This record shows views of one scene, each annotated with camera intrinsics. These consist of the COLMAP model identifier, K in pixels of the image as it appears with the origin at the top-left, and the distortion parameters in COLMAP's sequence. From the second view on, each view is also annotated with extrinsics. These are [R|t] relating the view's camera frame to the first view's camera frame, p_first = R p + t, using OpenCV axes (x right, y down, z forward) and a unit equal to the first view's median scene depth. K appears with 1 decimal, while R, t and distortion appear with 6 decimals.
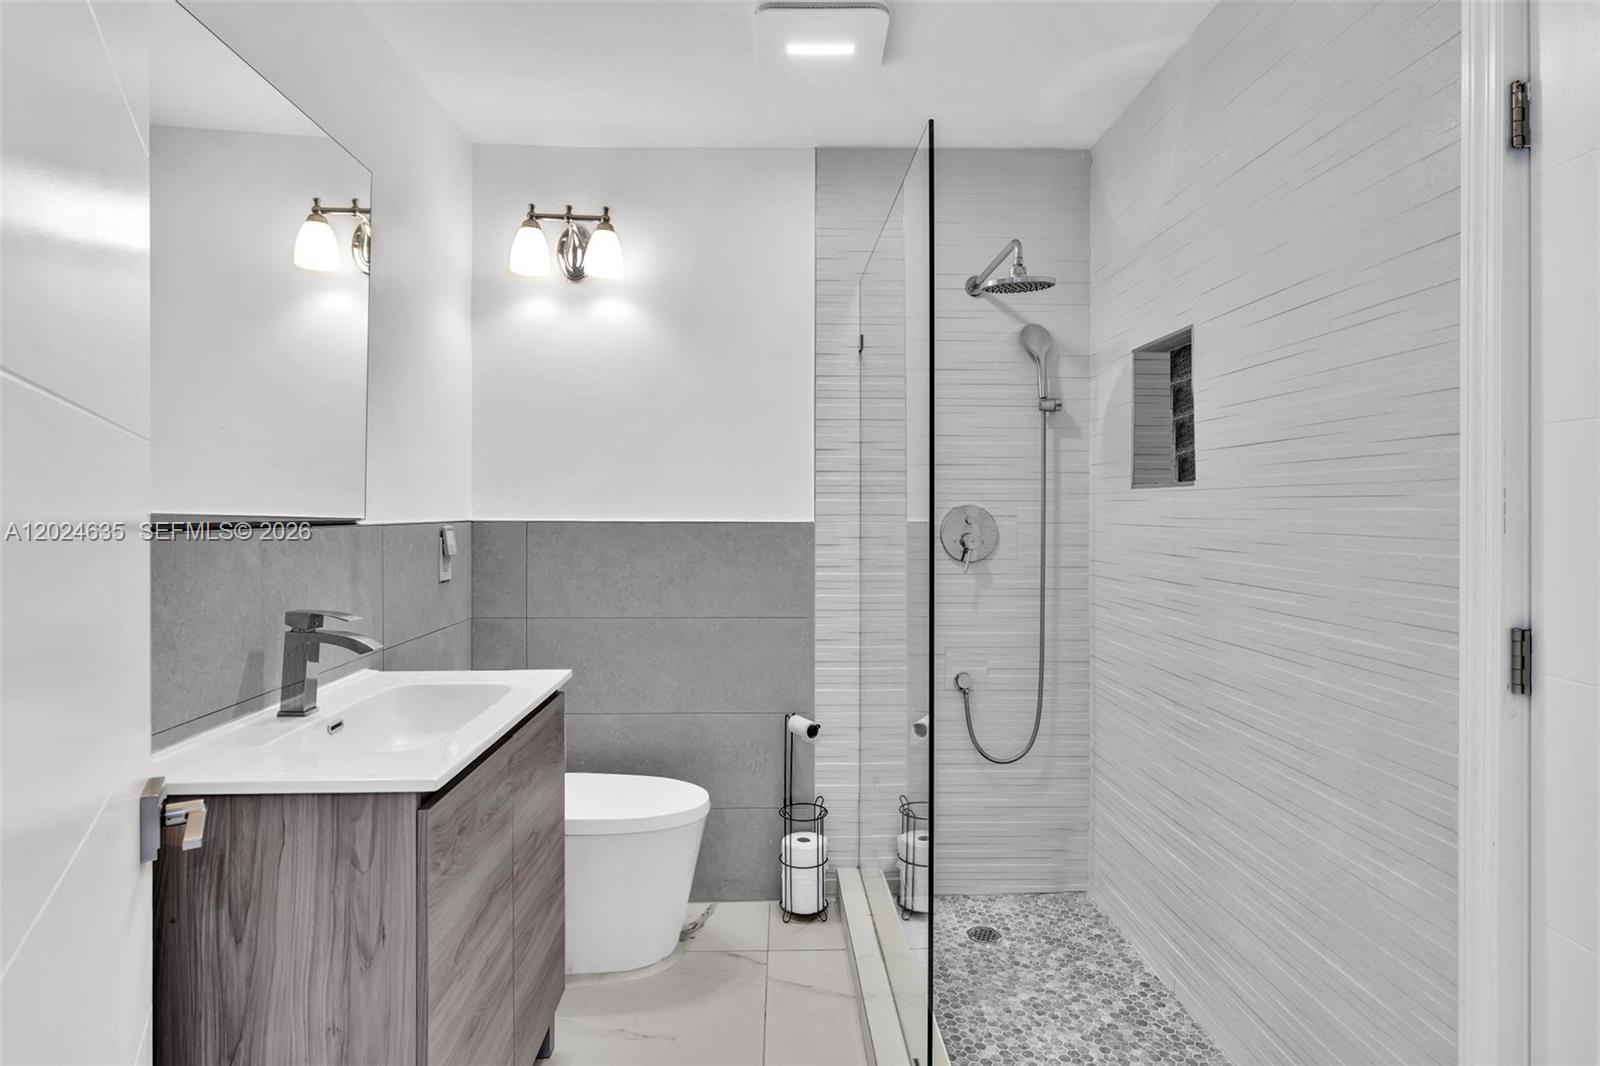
lens RADIAL K [[819.6, 0, 786.9], [0, 819.6, 514.3], [0, 0, 1]] dist [-0.002630, 0.000491]
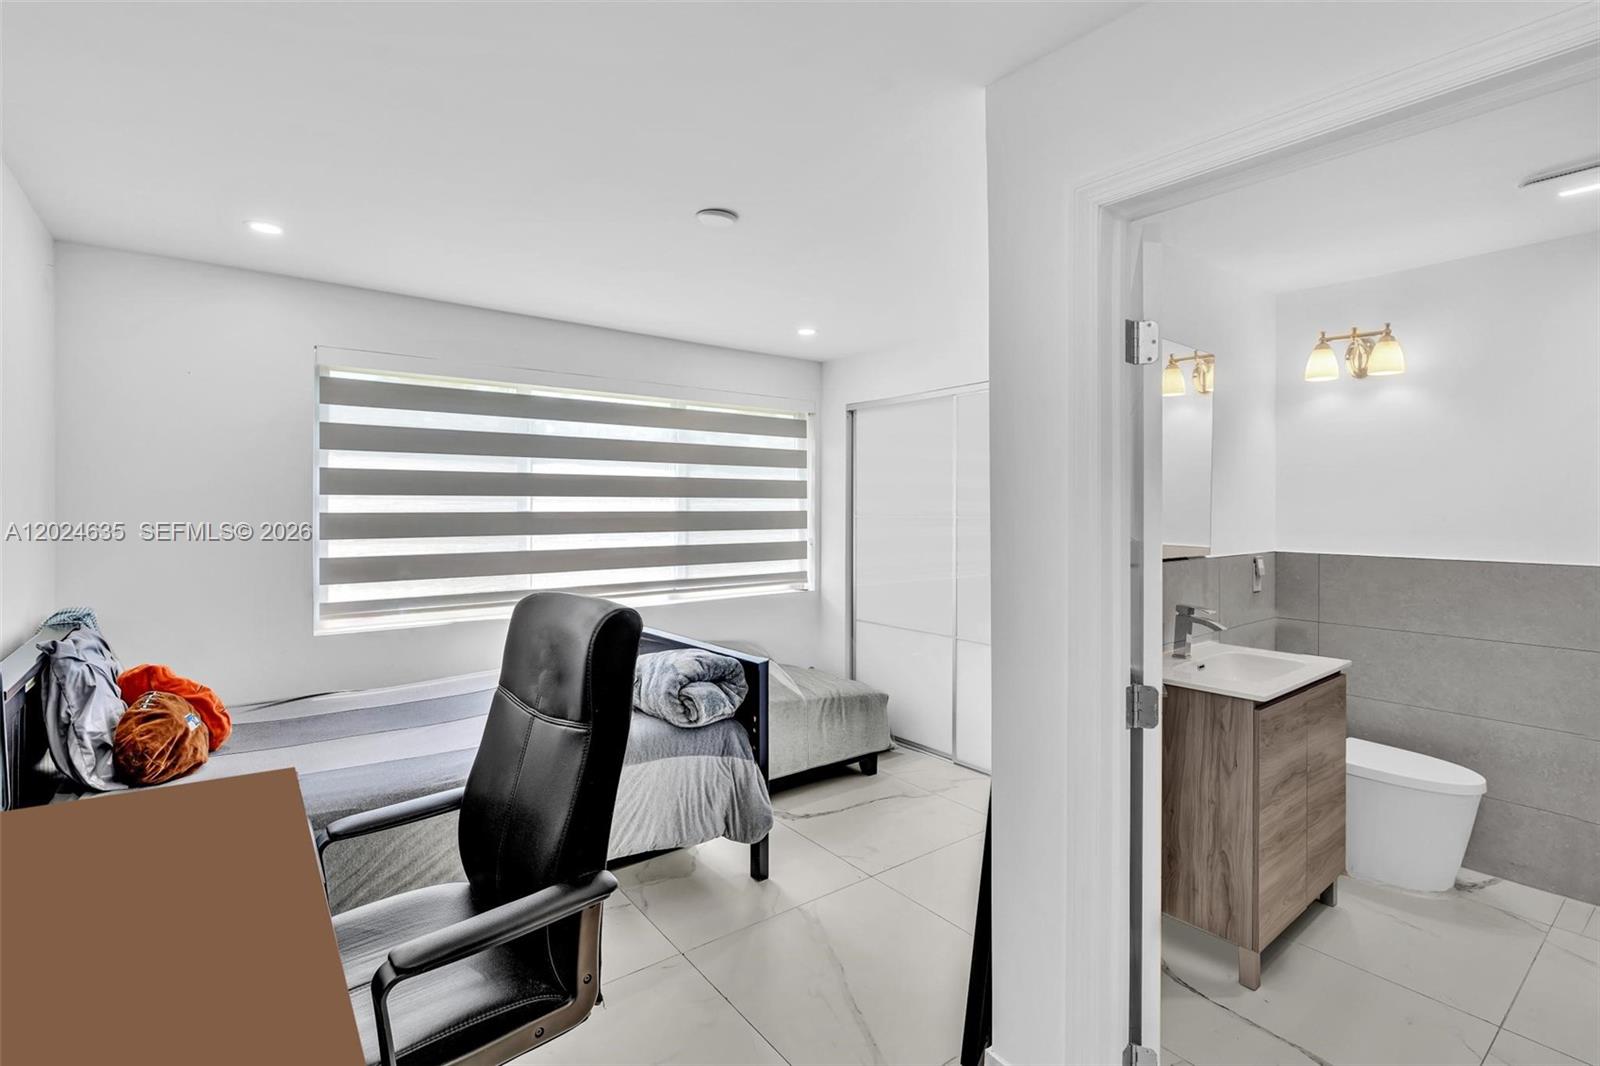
lens RADIAL K [[727.7, 0, 802.5], [0, 727.7, 506.4], [0, 0, 1]] dist [-0.002622, -0.000031]
pose [[0.597390, 0.000075, -0.801951, 0.161333], [-0.003762, 0.999989, -0.002709, -0.068437], [0.801942, 0.004635, 0.597384, -0.480145]]
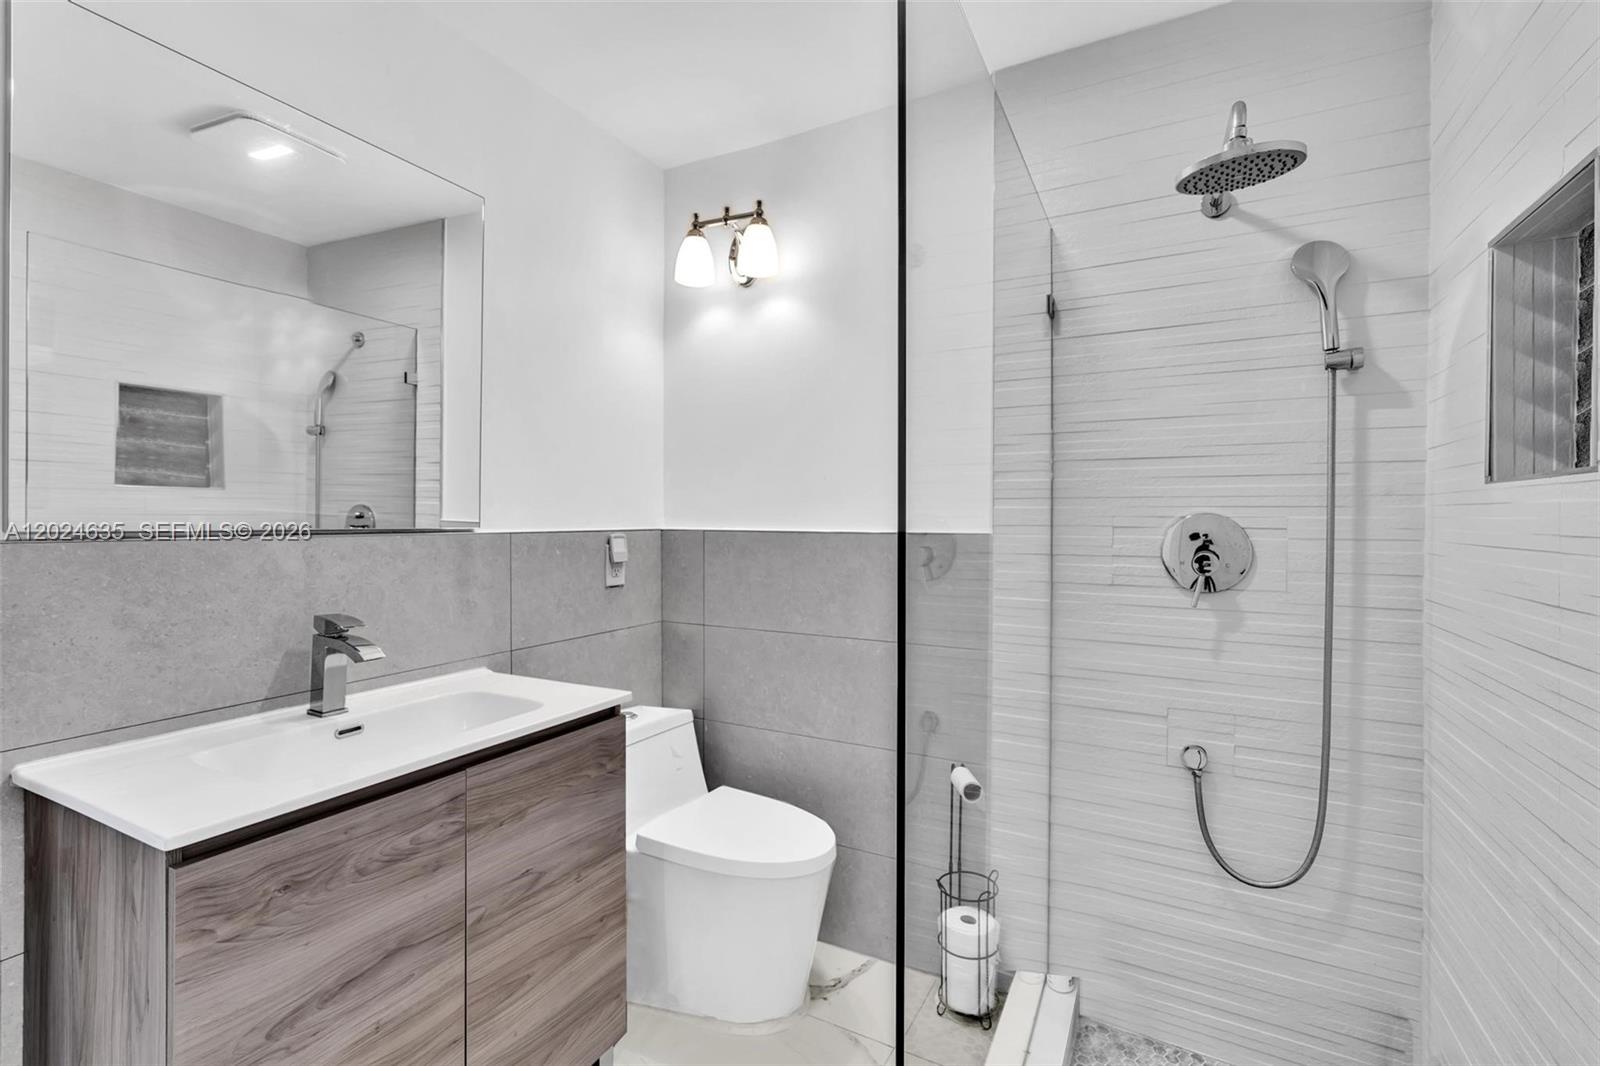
lens RADIAL K [[700.7, 0, 814.0], [0, 700.7, 525.8], [0, 0, 1]] dist [-0.000240, 0.000333]
pose [[0.875035, 0.006259, -0.484020, 0.231314], [-0.003979, 0.999976, 0.005737, -0.002224], [0.484044, -0.003095, 0.875038, 0.317639]]
